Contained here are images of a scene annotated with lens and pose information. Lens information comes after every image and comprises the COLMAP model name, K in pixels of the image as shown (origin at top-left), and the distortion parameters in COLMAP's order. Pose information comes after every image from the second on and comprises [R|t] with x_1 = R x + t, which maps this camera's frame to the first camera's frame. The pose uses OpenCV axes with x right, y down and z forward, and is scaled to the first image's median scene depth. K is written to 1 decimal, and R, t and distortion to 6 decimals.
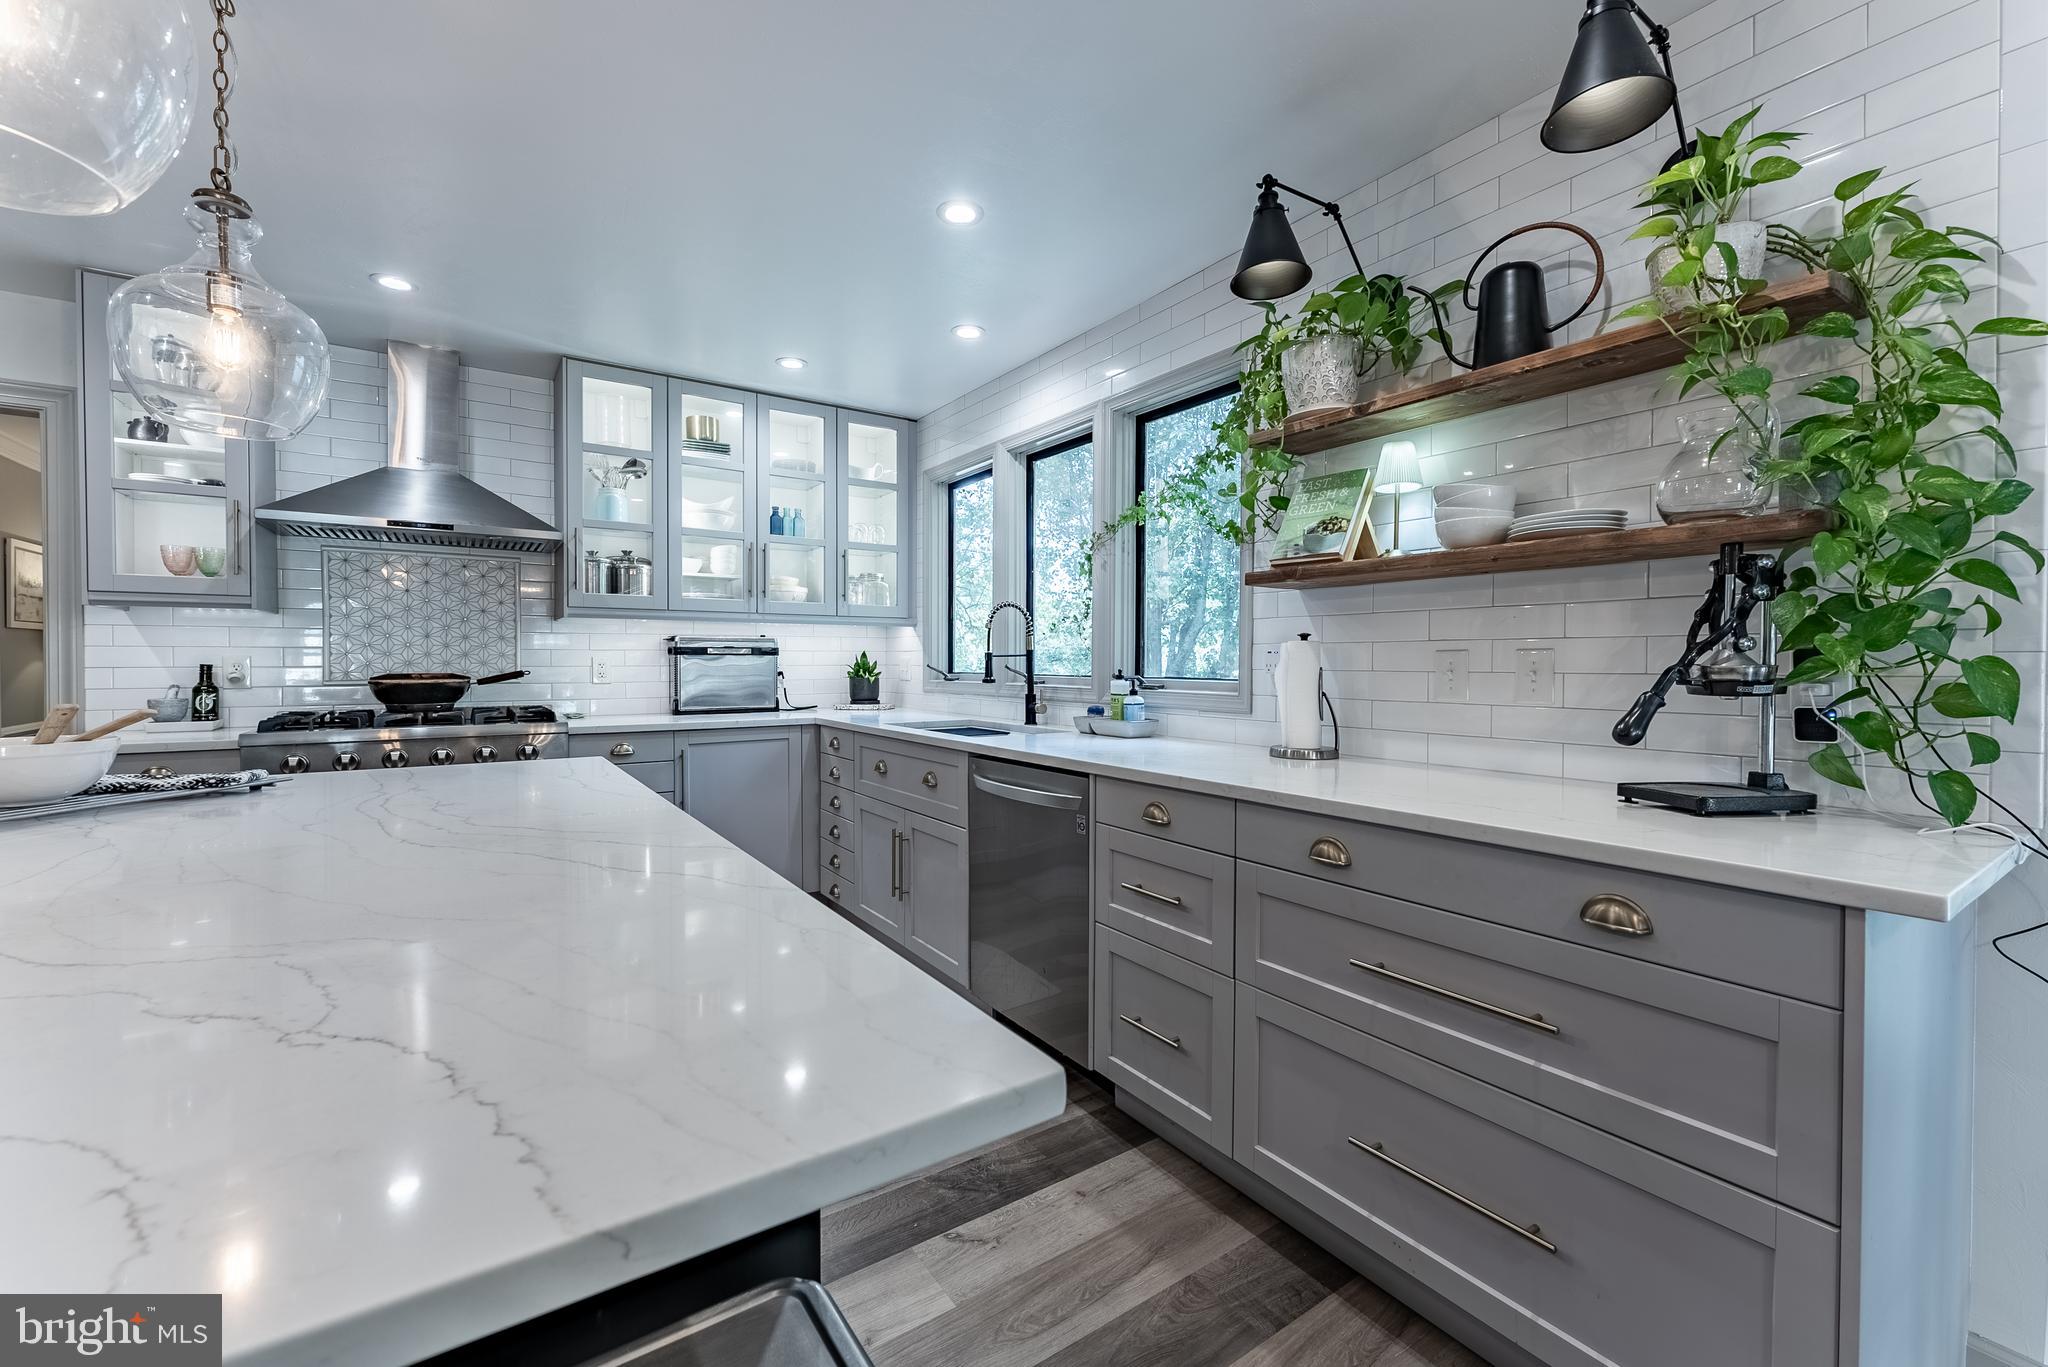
lens RADIAL K [[826.6, 0, 1017.6], [0, 826.6, 670.1], [0, 0, 1]] dist [-0.001059, -0.000372]
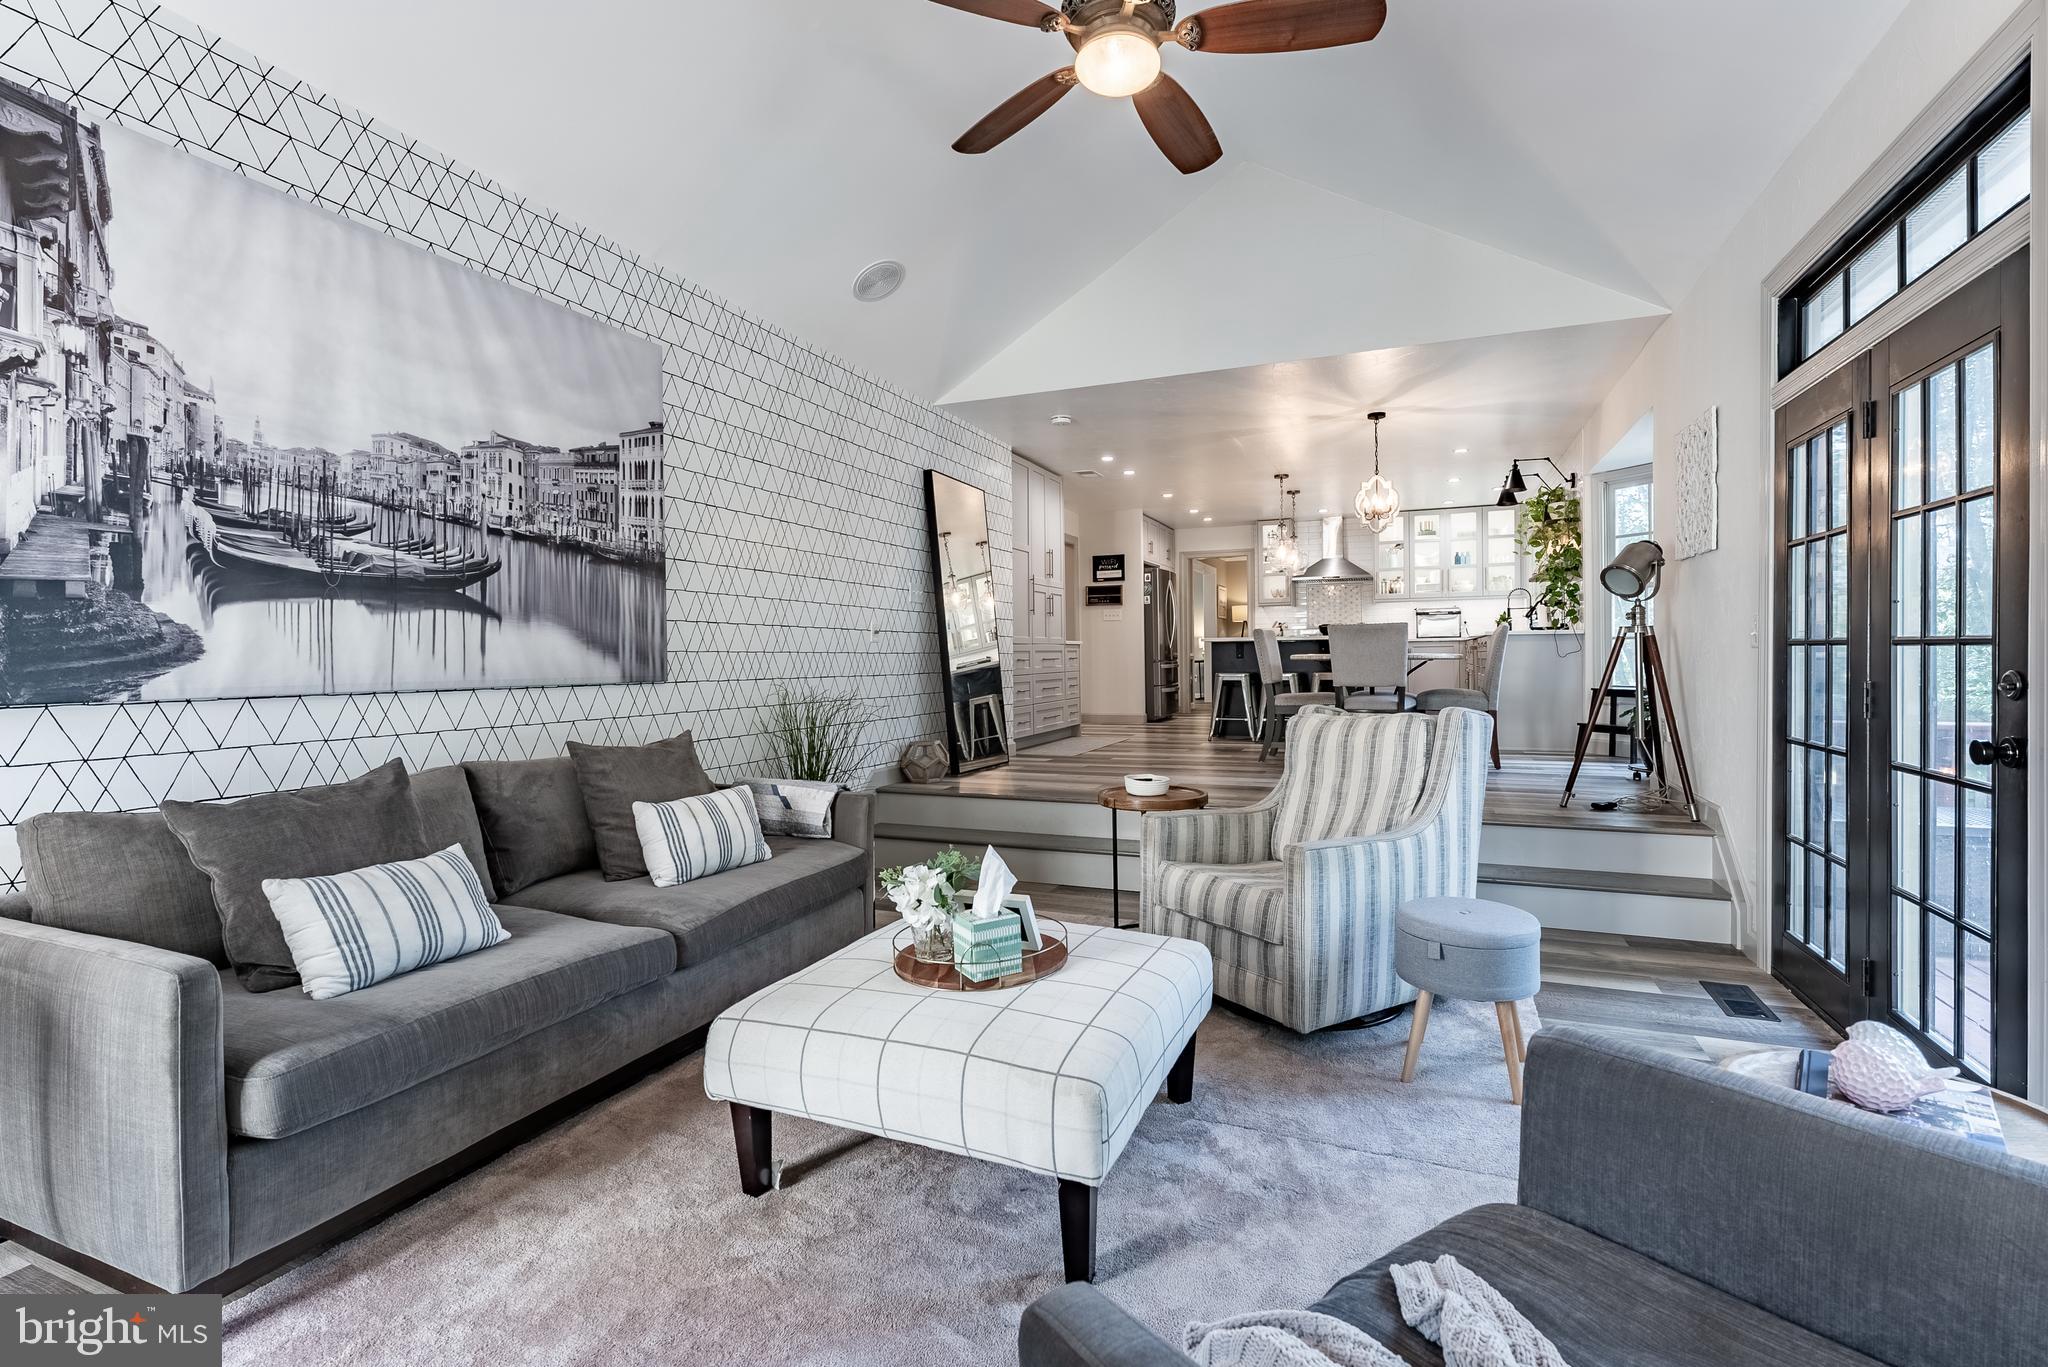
lens RADIAL K [[922.6, 0, 1033.7], [0, 922.6, 654.1], [0, 0, 1]] dist [-0.002730, 0.000131]
pose [[0.535665, -0.012213, -0.844343, 1.607058], [0.001935, 0.999911, -0.013235, 0.162587], [0.844429, 0.005456, 0.535640, -1.810224]]
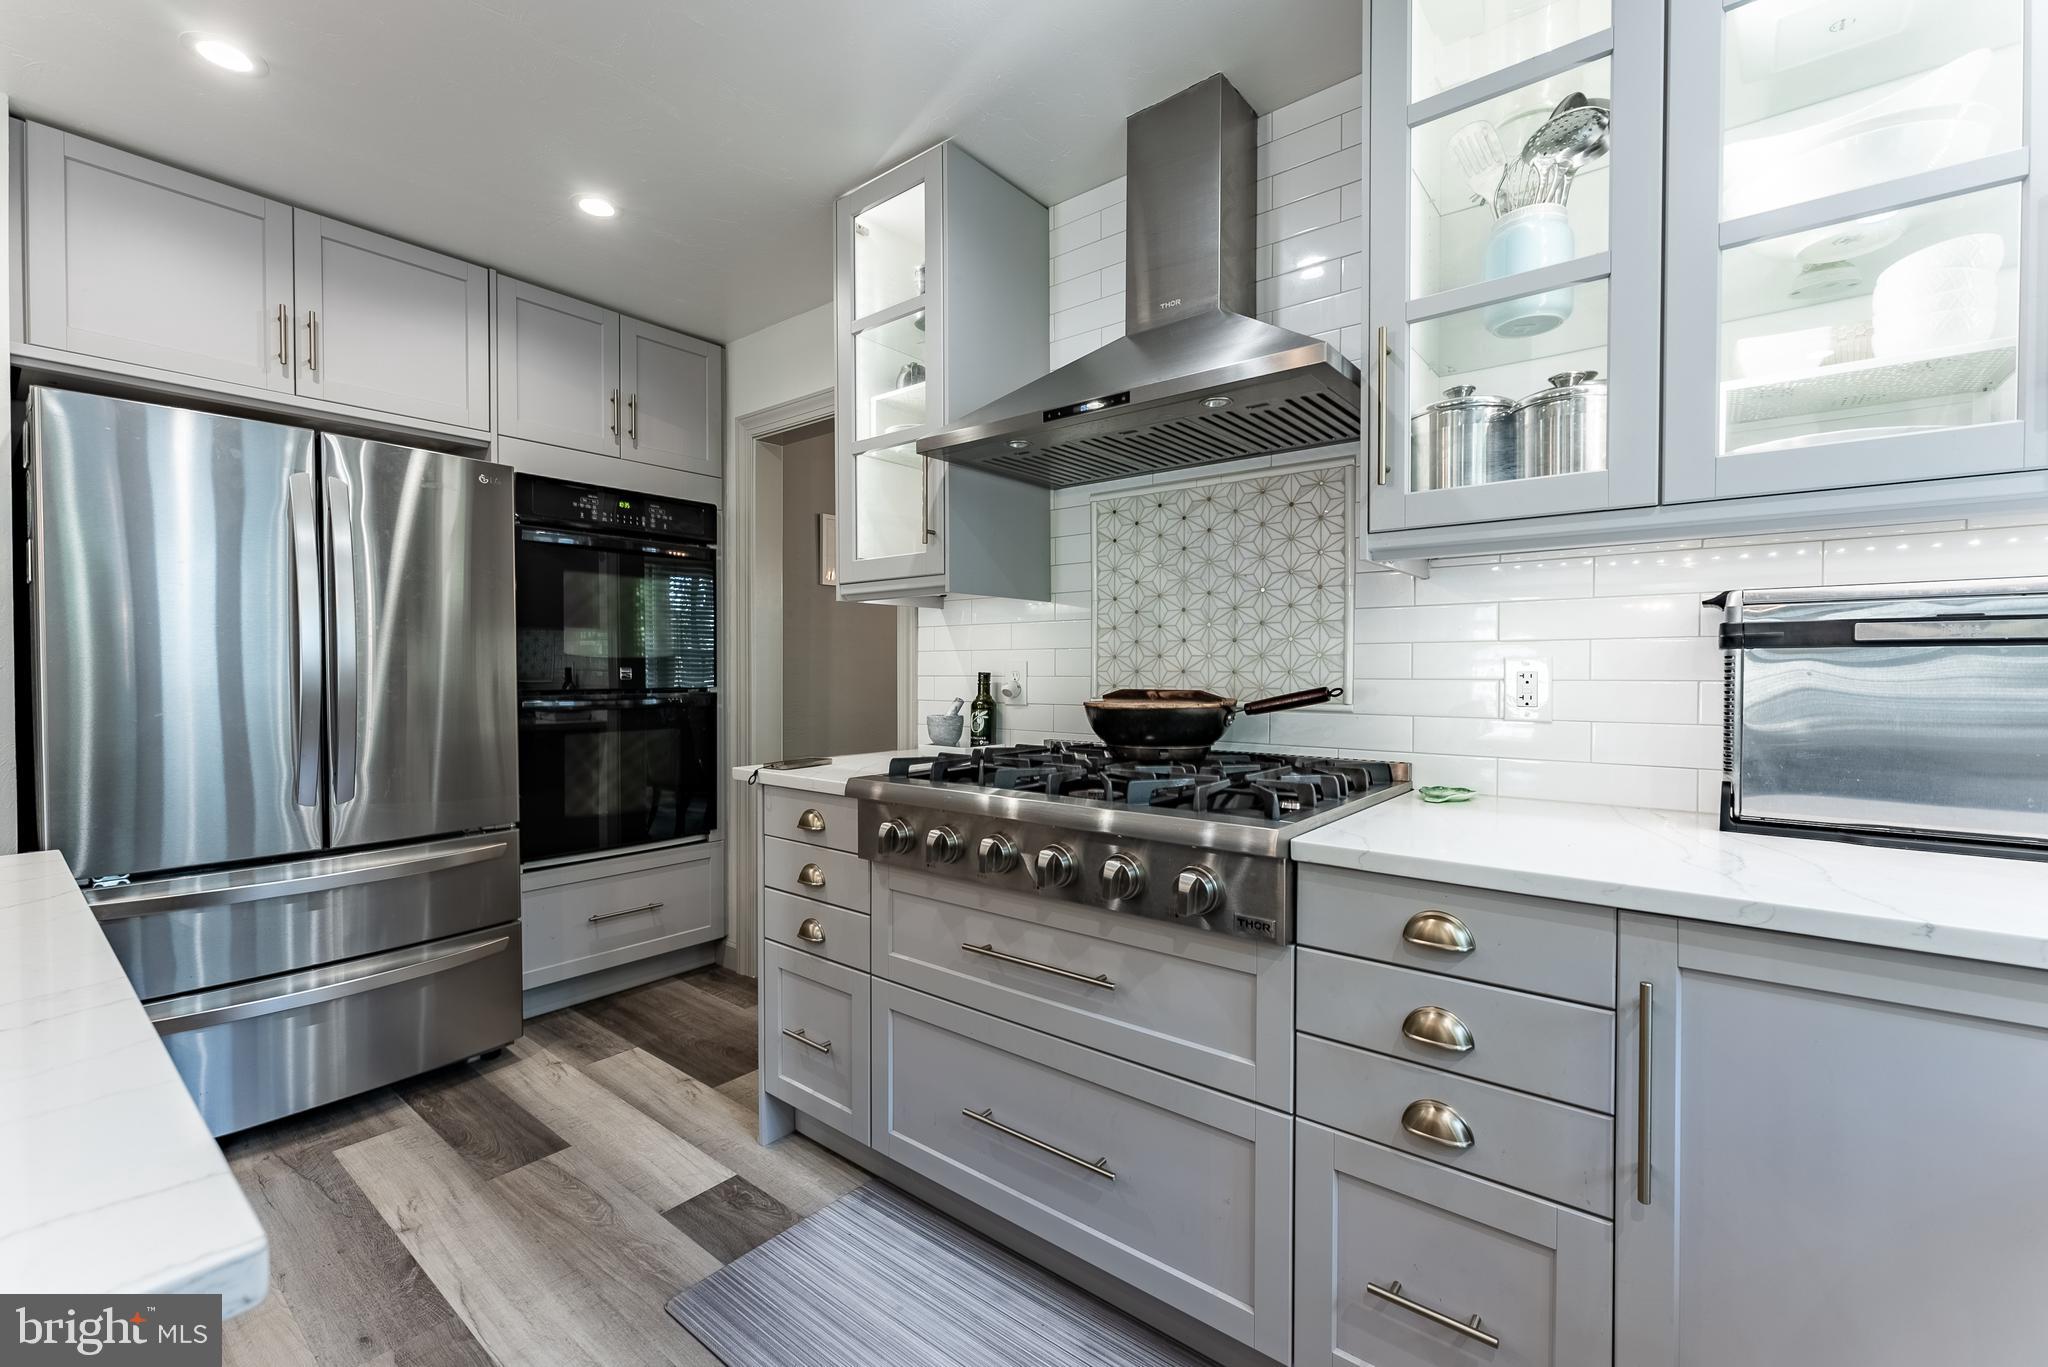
lens RADIAL K [[850.1, 0, 1006.0], [0, 850.1, 679.1], [0, 0, 1]] dist [-0.001432, -0.000052]
pose [[0.288395, 0.011199, -0.957446, -0.201850], [-0.009954, 0.999913, 0.008698, -0.007140], [0.957460, 0.007022, 0.288481, 0.736856]]
